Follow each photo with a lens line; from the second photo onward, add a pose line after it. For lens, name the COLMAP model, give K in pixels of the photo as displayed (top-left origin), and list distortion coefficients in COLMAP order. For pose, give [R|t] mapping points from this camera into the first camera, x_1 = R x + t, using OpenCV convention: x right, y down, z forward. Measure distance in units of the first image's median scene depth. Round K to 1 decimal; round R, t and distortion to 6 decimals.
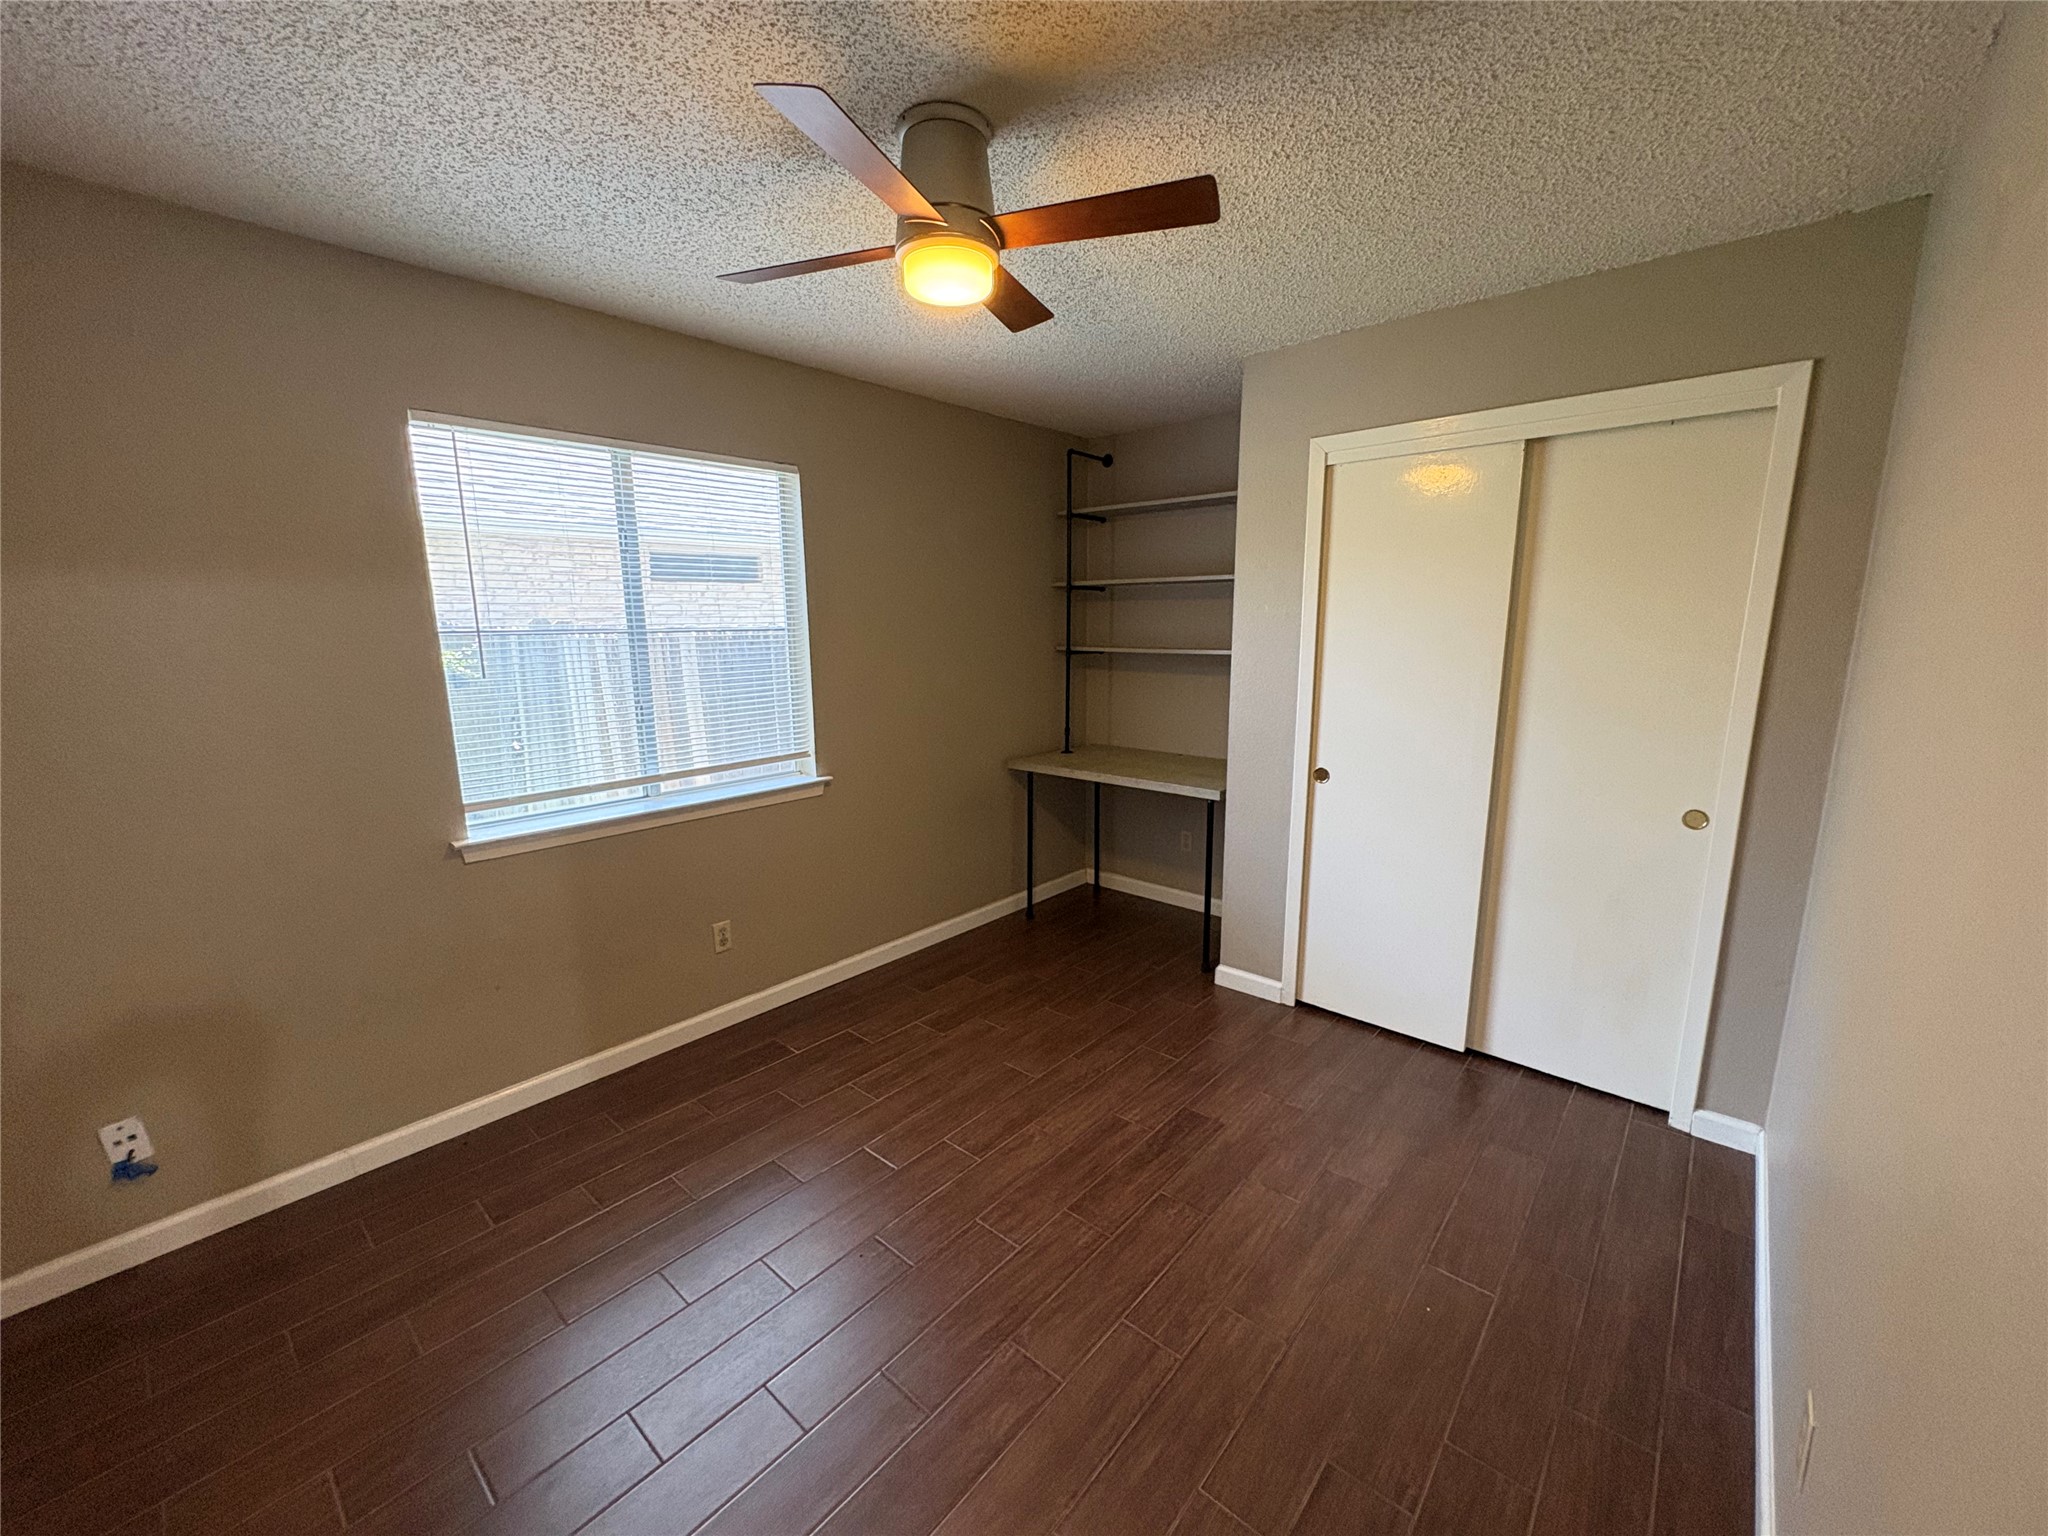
lens RADIAL K [[818.3, 0, 1022.3], [0, 818.3, 760.9], [0, 0, 1]] dist [0.001299, -0.000005]
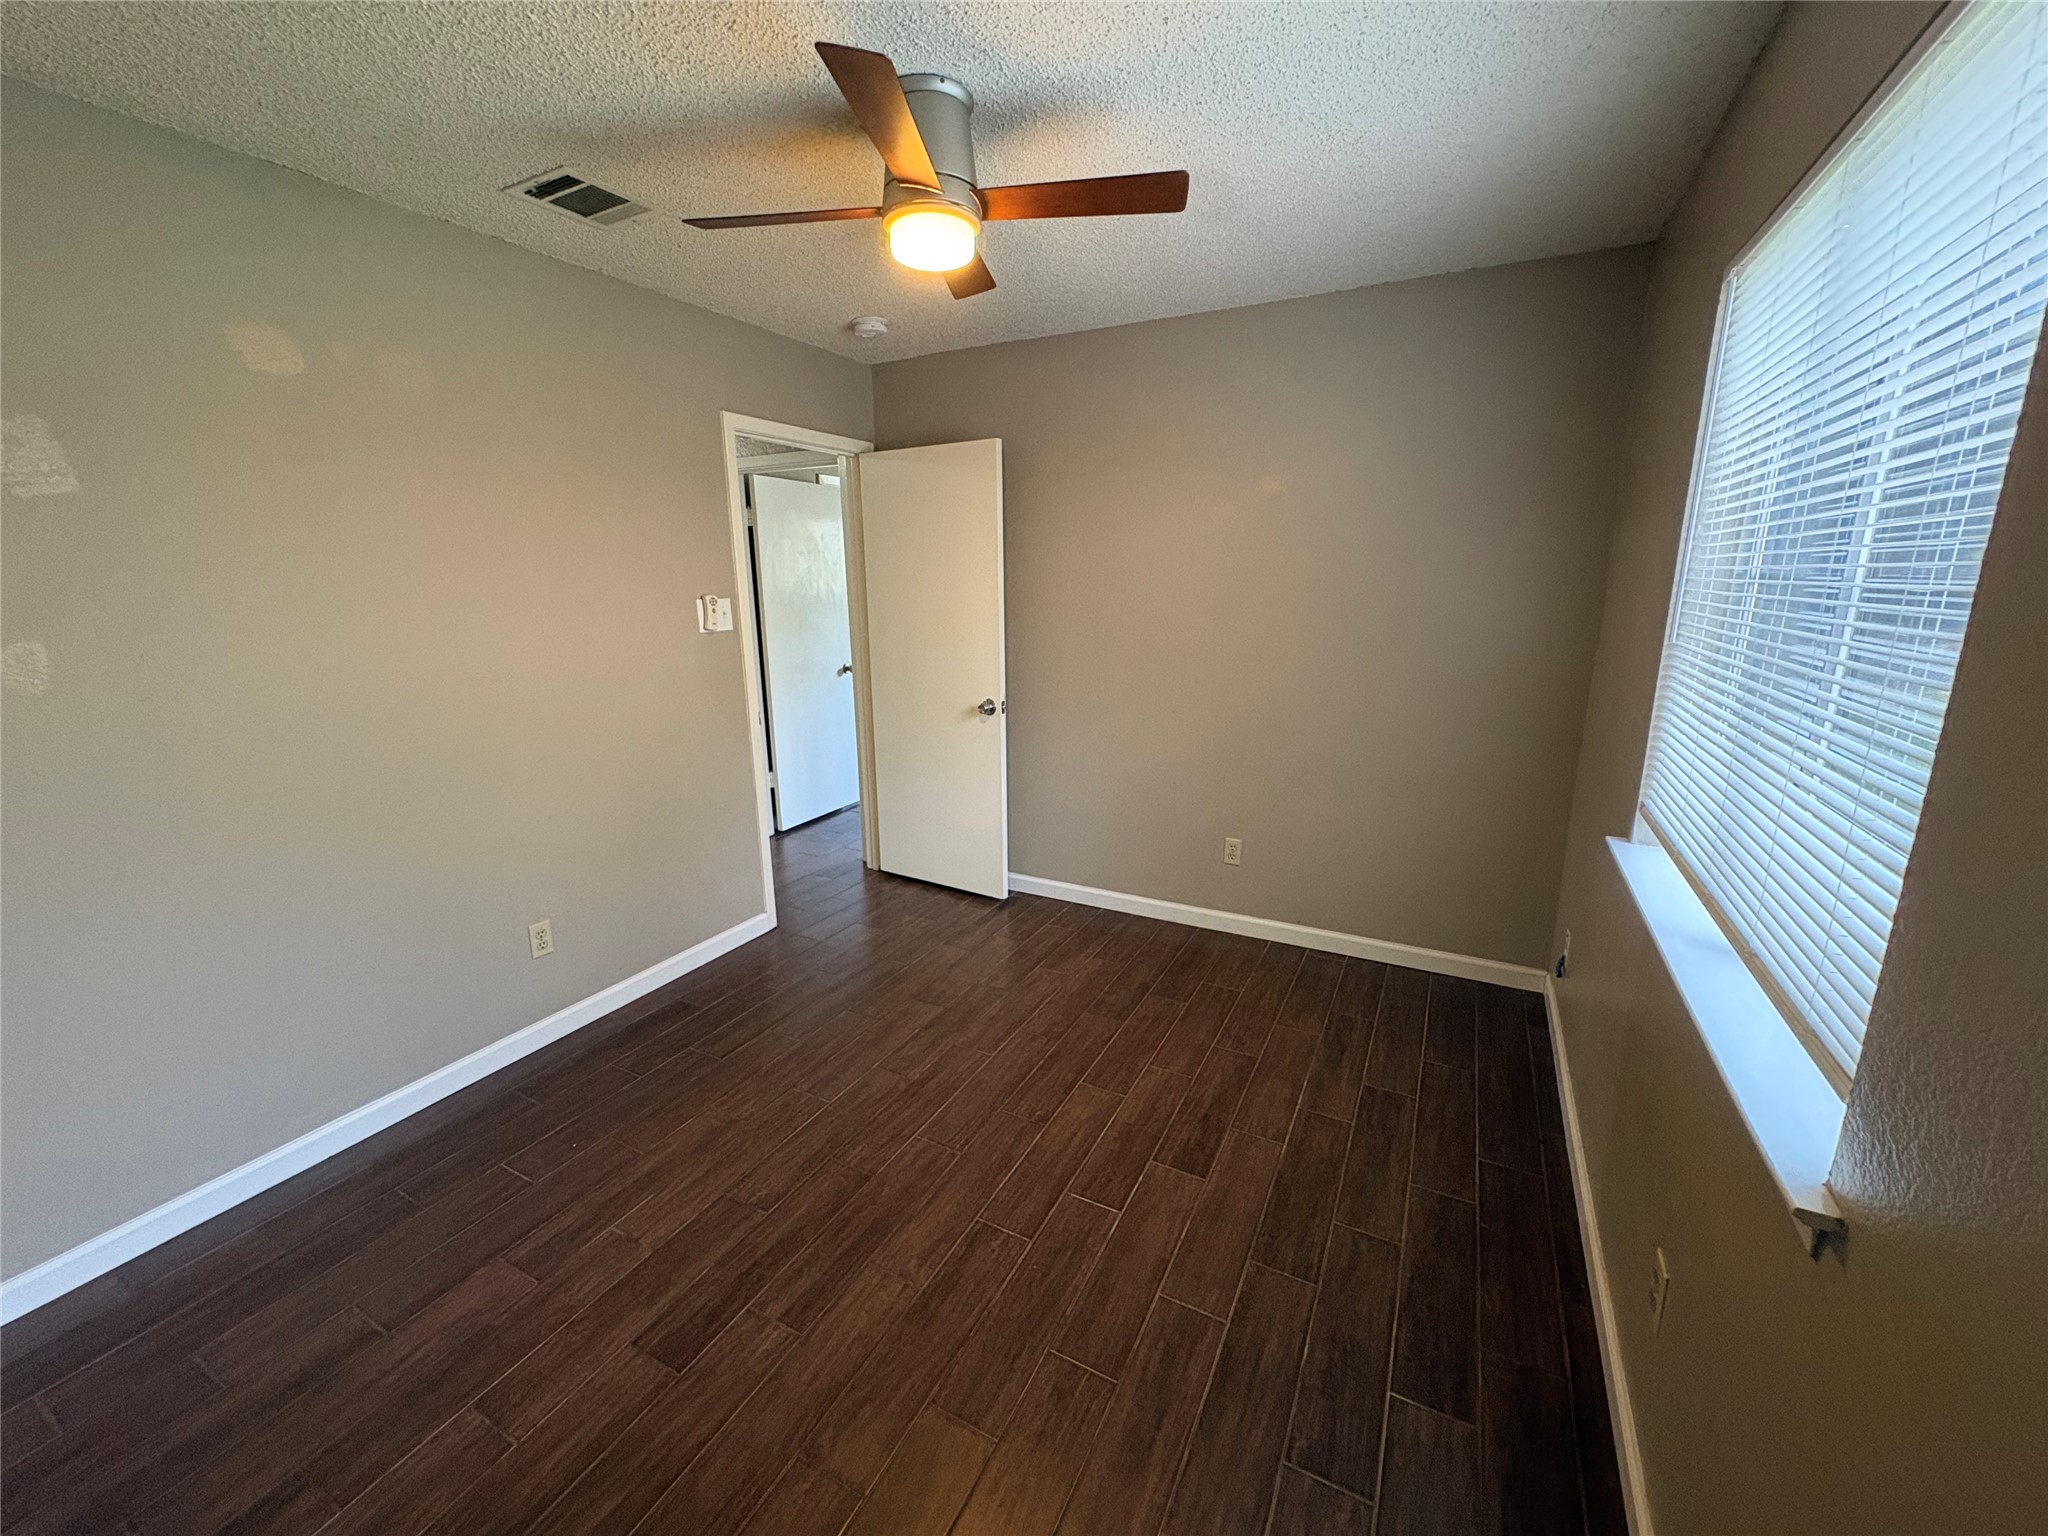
lens RADIAL K [[818.3, 0, 1020.5], [0, 818.3, 769.9], [0, 0, 1]] dist [0.001299, -0.000005]
pose [[-0.973653, 0.068247, -0.217583, 0.057179], [-0.024394, 0.917517, 0.396948, -0.275922], [0.226726, 0.391797, -0.891678, 1.596272]]
